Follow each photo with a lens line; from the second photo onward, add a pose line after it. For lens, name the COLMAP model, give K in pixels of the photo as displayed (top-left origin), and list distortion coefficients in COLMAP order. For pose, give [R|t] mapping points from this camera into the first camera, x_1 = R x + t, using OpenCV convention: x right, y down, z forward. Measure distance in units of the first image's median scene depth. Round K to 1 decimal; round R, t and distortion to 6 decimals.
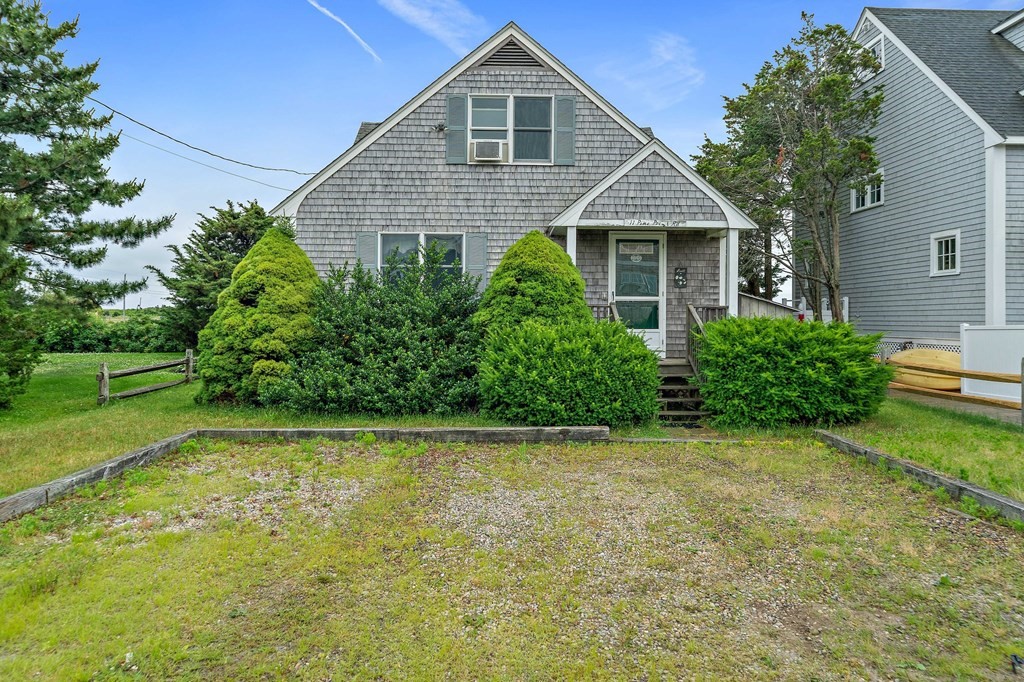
lens RADIAL K [[660.2, 0, 511.4], [0, 660.2, 317.1], [0, 0, 1]] dist [-0.000507, 0.001120]
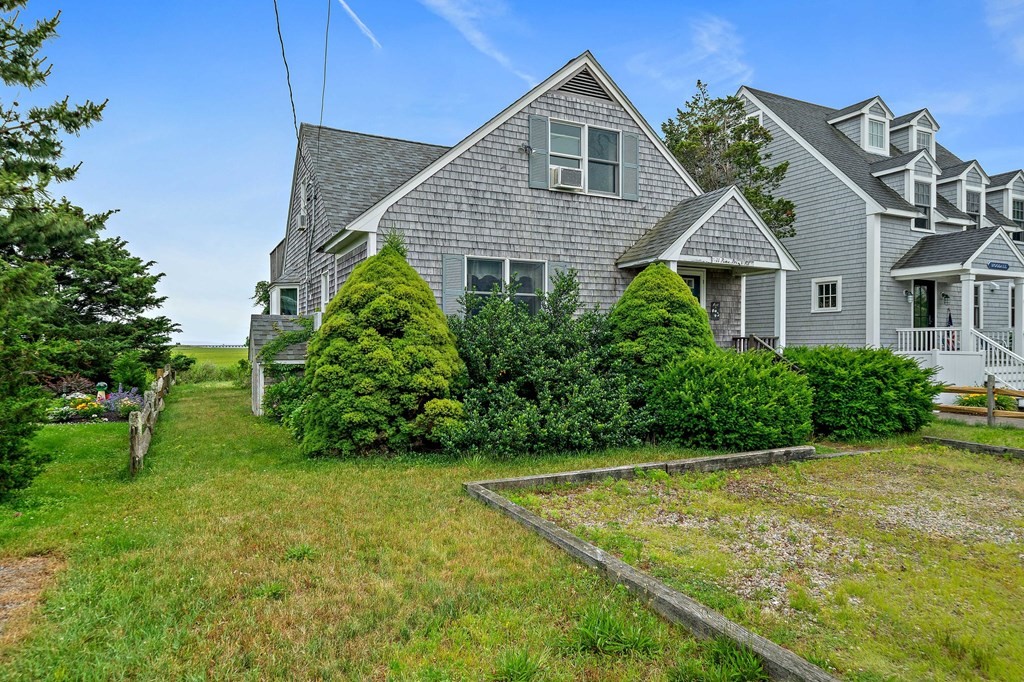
lens RADIAL K [[658.6, 0, 511.1], [0, 658.6, 357.0], [0, 0, 1]] dist [-0.000401, -0.000130]
pose [[0.901639, -0.012569, 0.432307, -0.537733], [0.004611, 0.999800, 0.019453, -0.005403], [-0.432465, -0.015546, 0.901517, 0.147243]]
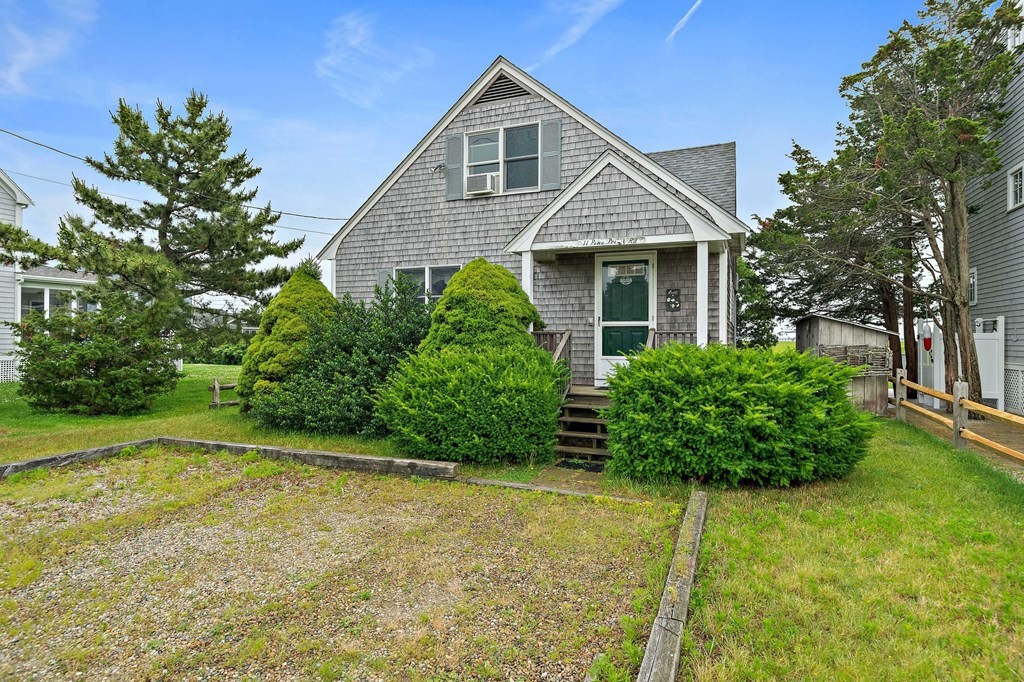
lens RADIAL K [[553.0, 0, 512.0], [0, 553.0, 341.0], [0, 0, 1]] dist [0.000164, 0.000310]
pose [[0.915838, -0.001572, -0.401545, 0.361001], [0.003211, 0.999989, 0.003410, -0.006564], [0.401536, -0.004412, 0.915833, 0.215972]]
